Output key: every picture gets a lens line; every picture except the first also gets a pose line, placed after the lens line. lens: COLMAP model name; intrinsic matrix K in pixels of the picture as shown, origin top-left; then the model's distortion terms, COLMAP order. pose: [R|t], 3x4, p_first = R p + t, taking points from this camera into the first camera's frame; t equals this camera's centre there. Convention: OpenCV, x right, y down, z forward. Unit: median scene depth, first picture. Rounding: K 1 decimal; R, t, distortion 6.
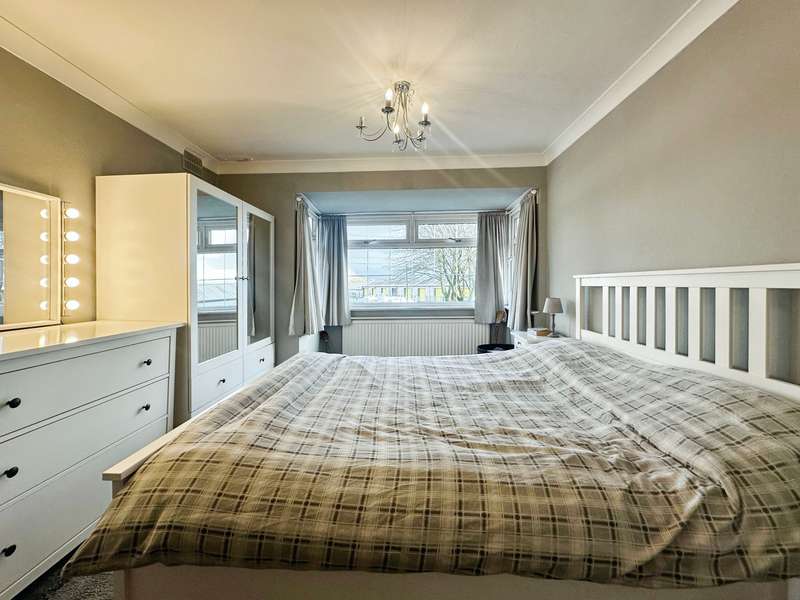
lens RADIAL K [[321.6, 0, 393.4], [0, 321.6, 284.3], [0, 0, 1]] dist [-0.000384, 0.000269]
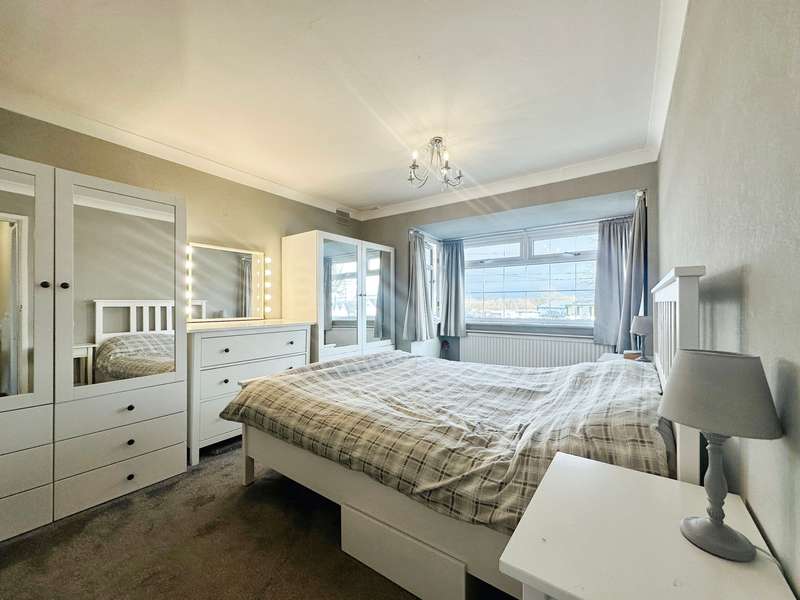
lens RADIAL K [[321.6, 0, 403.3], [0, 321.6, 300.9], [0, 0, 1]] dist [-0.000384, 0.000269]
pose [[0.833636, 0.005936, -0.552283, 0.639254], [-0.008174, 0.999965, -0.001591, 0.011938], [0.552254, 0.005841, 0.833655, -0.113389]]
